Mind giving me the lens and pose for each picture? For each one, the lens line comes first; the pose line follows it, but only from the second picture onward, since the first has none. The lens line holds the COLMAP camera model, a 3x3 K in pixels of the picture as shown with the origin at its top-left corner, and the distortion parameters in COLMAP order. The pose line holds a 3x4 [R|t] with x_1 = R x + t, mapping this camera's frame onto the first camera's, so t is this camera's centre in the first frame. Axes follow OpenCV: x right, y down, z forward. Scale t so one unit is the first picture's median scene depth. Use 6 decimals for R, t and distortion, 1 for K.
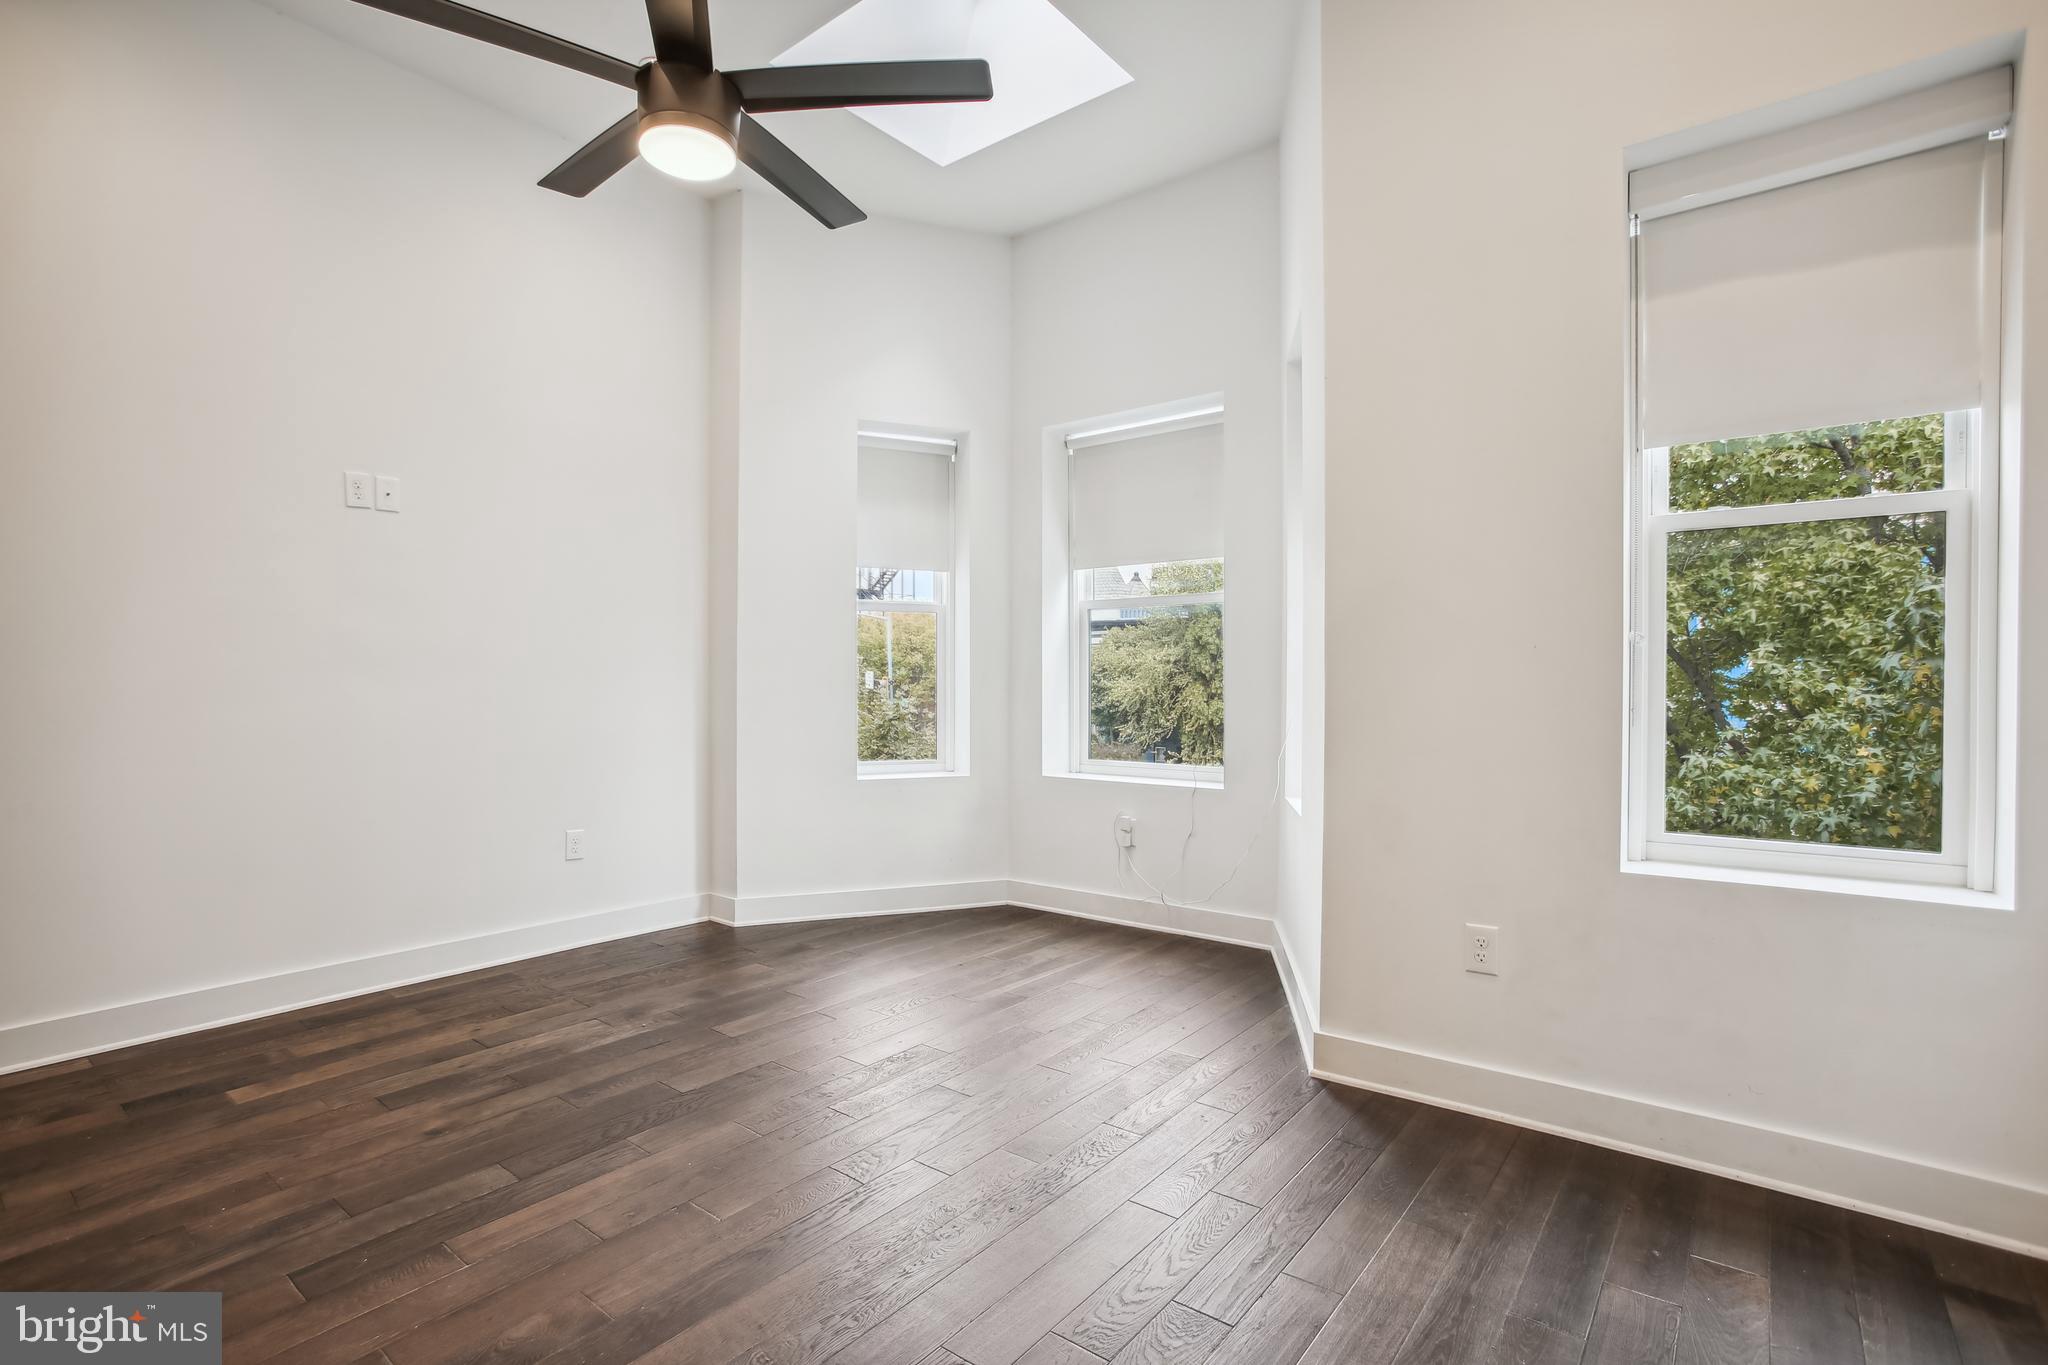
lens RADIAL K [[945.8, 0, 1034.2], [0, 945.8, 684.3], [0, 0, 1]] dist [-0.001718, 0.000767]
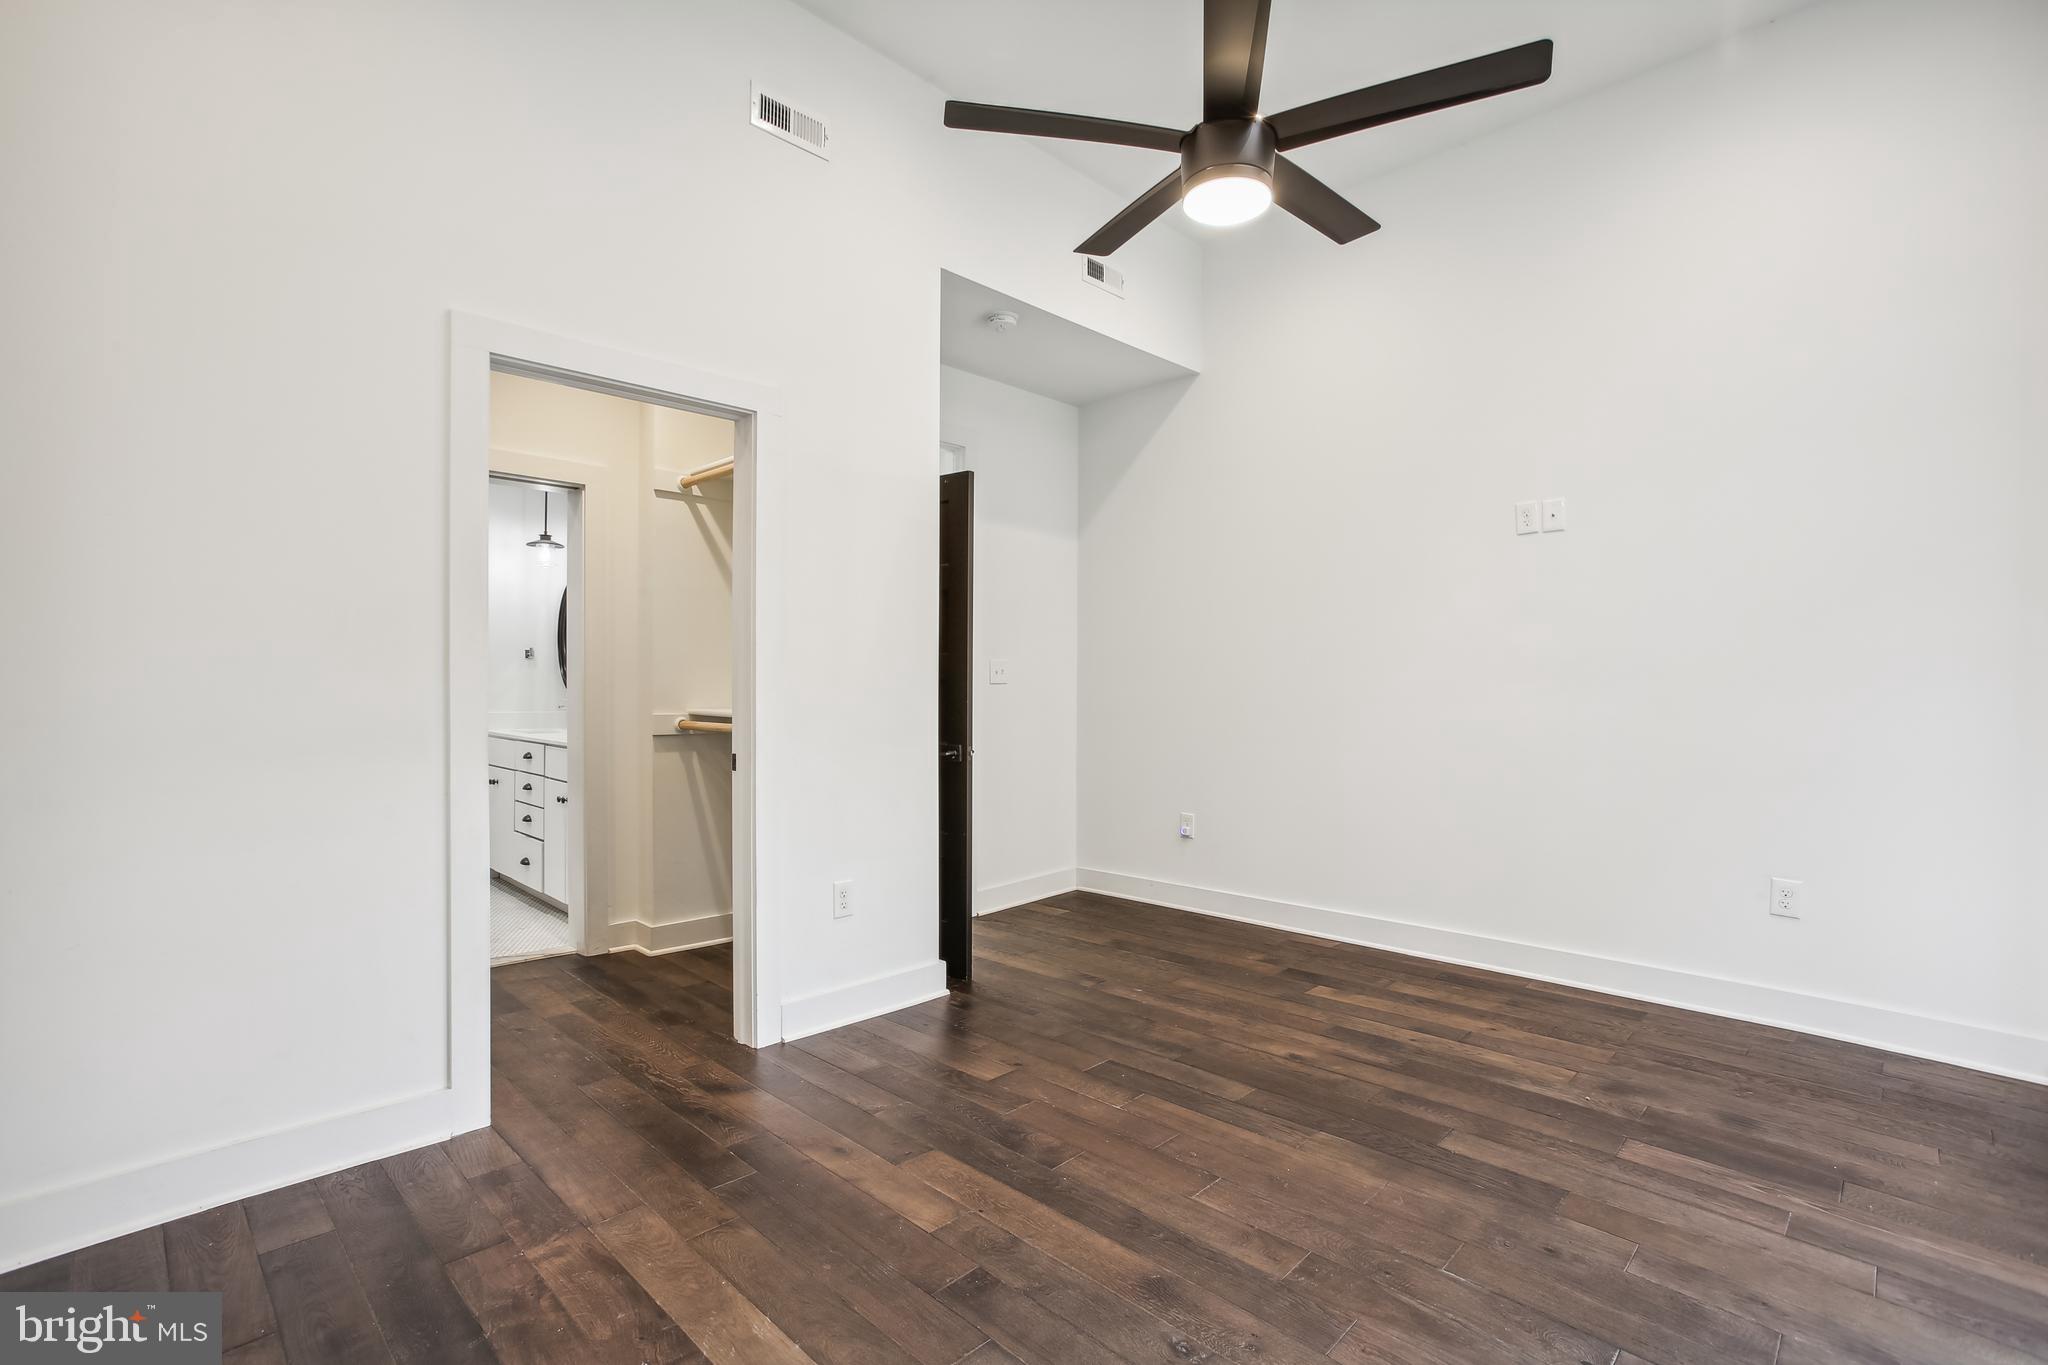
lens RADIAL K [[945.8, 0, 1033.5], [0, 945.8, 684.4], [0, 0, 1]] dist [-0.001718, 0.000767]
pose [[-0.076226, -0.001203, -0.997090, 0.534029], [-0.006741, 0.999977, -0.000692, -0.008554], [0.997068, 0.006668, -0.076233, 0.639774]]
